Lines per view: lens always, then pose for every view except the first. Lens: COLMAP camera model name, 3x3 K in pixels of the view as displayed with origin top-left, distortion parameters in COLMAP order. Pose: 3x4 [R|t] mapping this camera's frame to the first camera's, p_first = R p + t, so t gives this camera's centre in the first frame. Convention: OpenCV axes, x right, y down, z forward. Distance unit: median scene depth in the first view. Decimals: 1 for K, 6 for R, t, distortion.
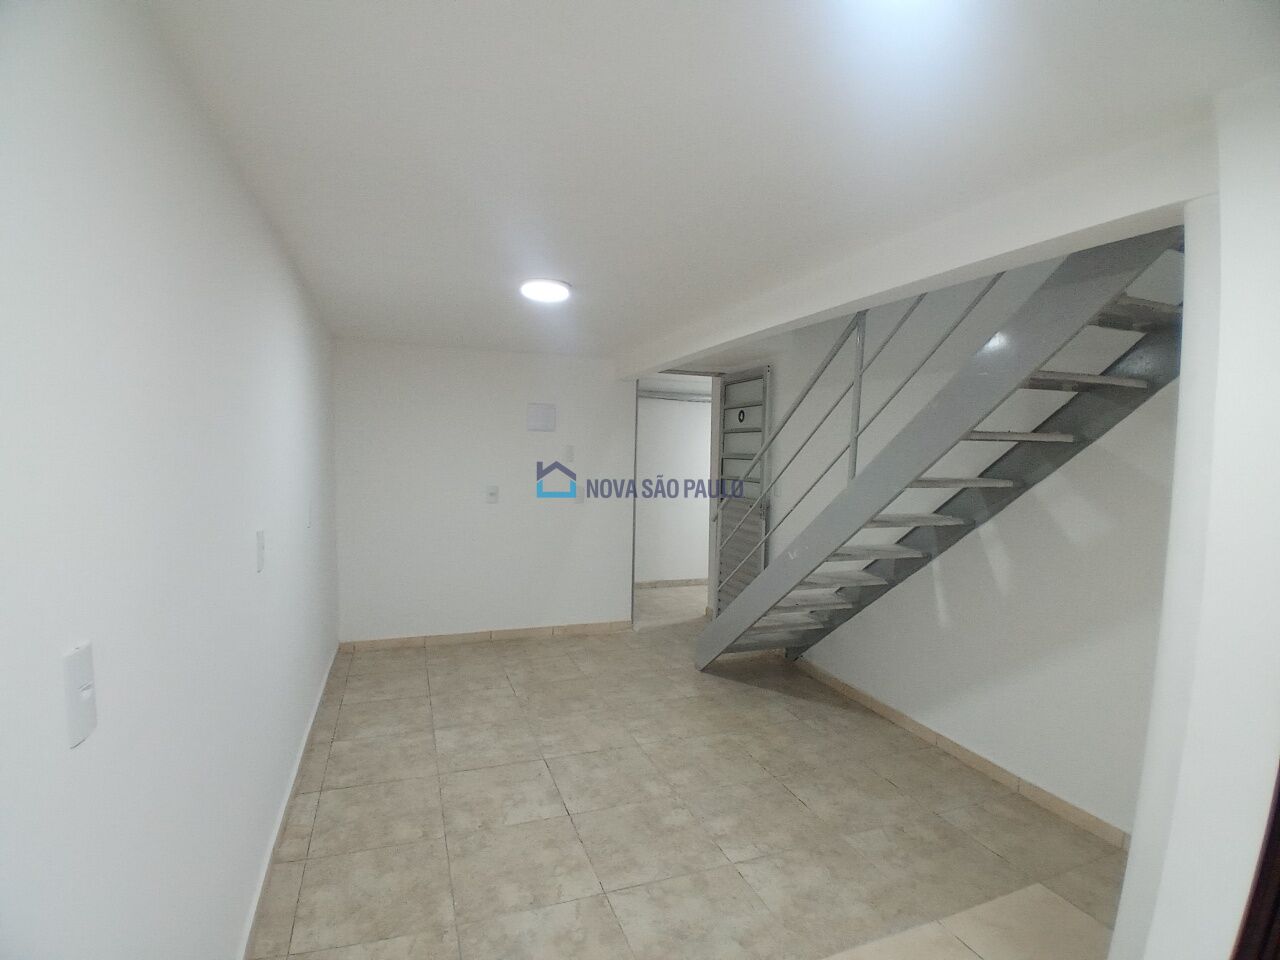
lens RADIAL K [[630.3, 0, 639.3], [0, 630.3, 488.1], [0, 0, 1]] dist [0.014286, -0.053494]
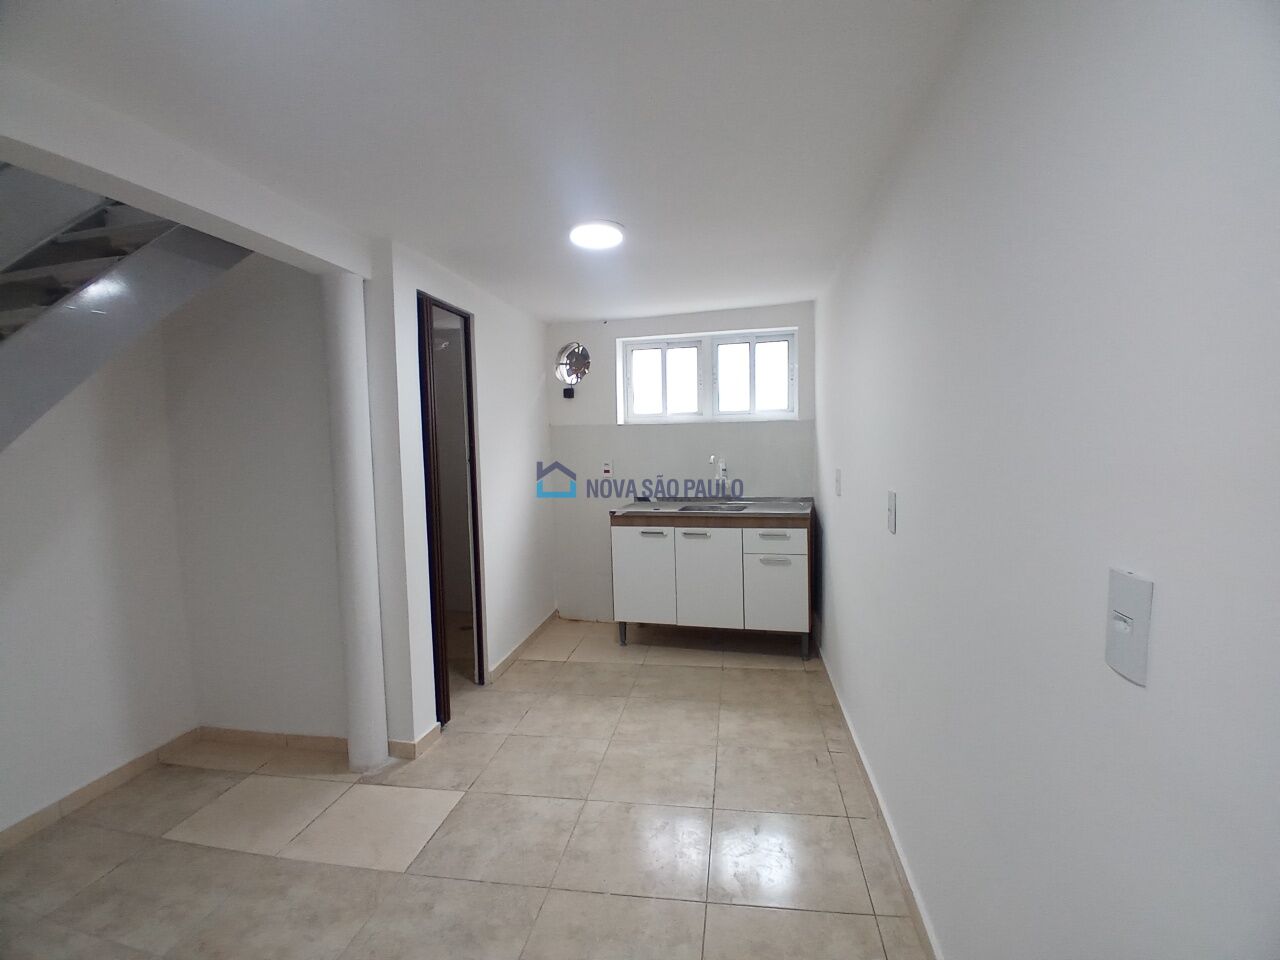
lens RADIAL K [[630.3, 0, 639.3], [0, 630.3, 488.1], [0, 0, 1]] dist [0.014286, -0.053494]
pose [[-0.873535, -0.046935, 0.484493, -0.389971], [0.025305, 0.989616, 0.141493, -0.037987], [-0.486103, 0.135859, -0.863277, 1.097861]]
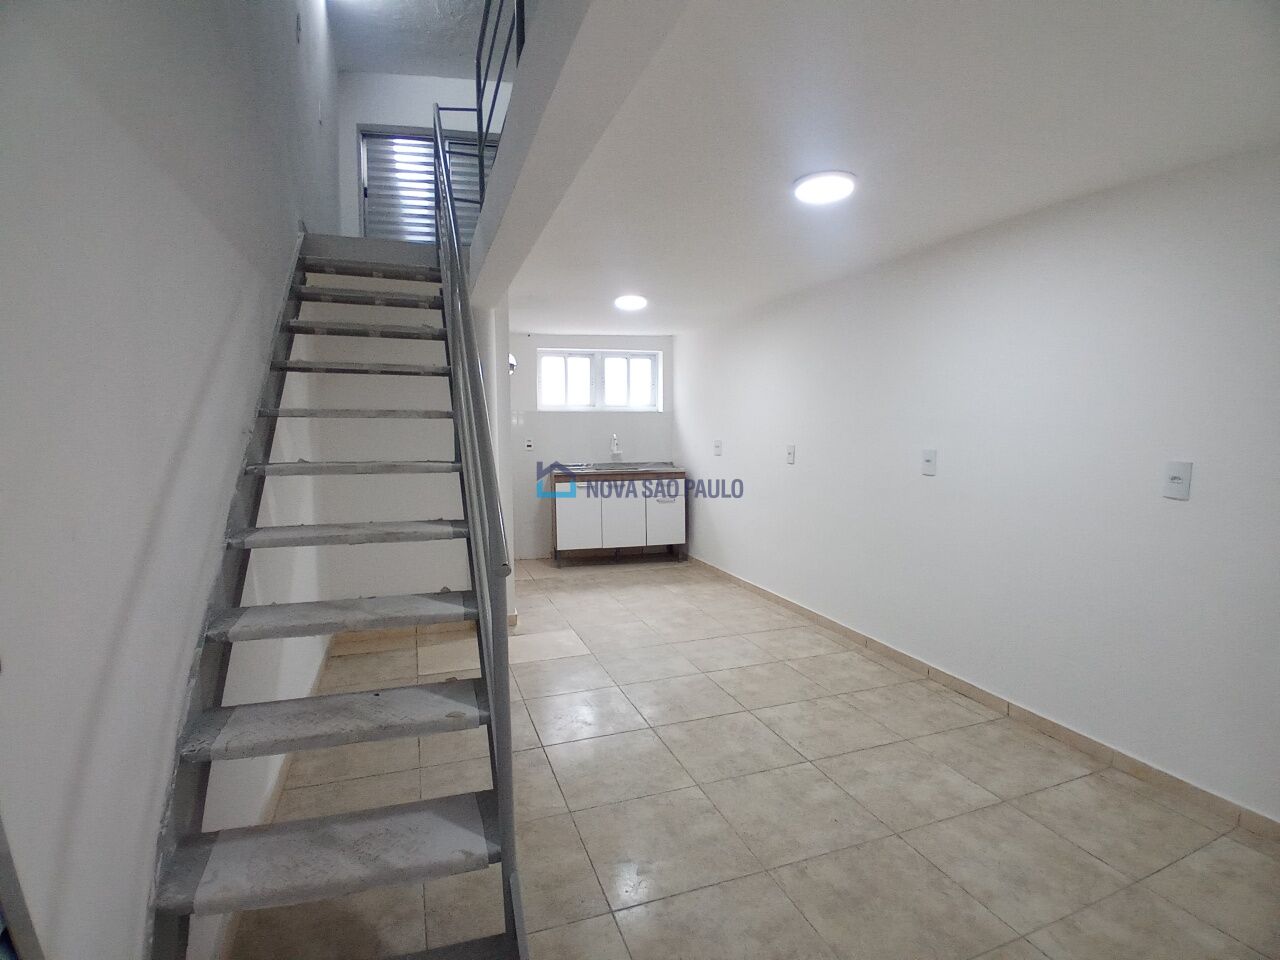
lens RADIAL K [[630.3, 0, 639.3], [0, 630.3, 488.1], [0, 0, 1]] dist [0.014286, -0.053494]
pose [[-0.999699, -0.021401, 0.012003, 0.076280], [-0.019315, 0.988043, 0.152966, -0.050816], [-0.015133, 0.152688, -0.988159, 1.935062]]
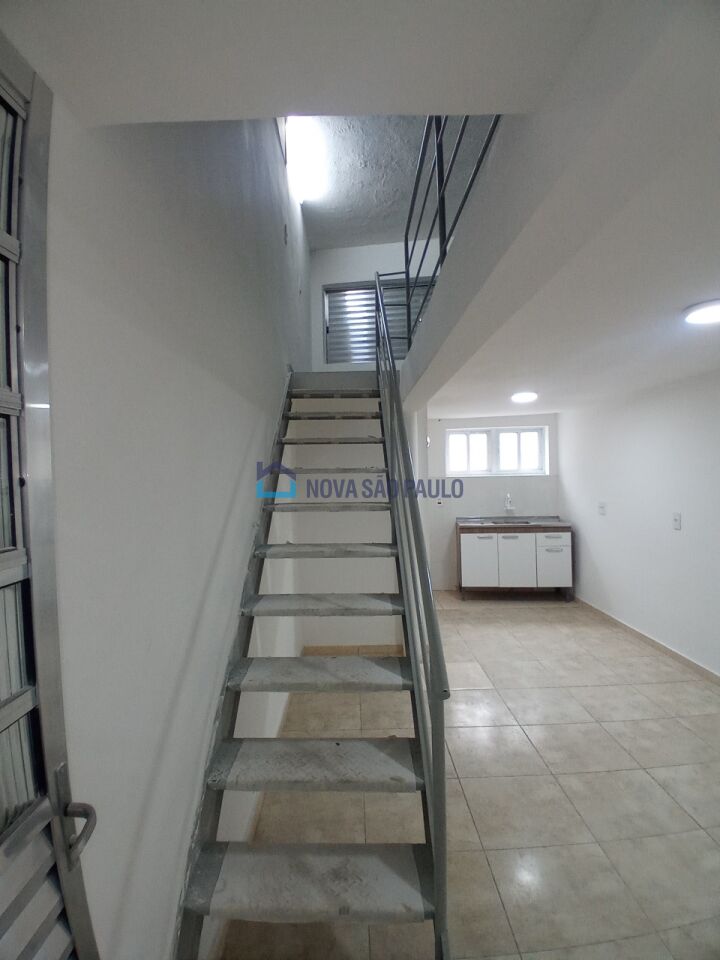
lens RADIAL K [[472.8, 0, 350.9], [0, 472.8, 479.3], [0, 0, 1]] dist [0.014286, -0.053494]
pose [[-0.935823, -0.009356, 0.352346, 0.109872], [0.018778, 0.996905, 0.076344, -0.135984], [-0.351970, 0.078060, -0.932751, 1.893662]]
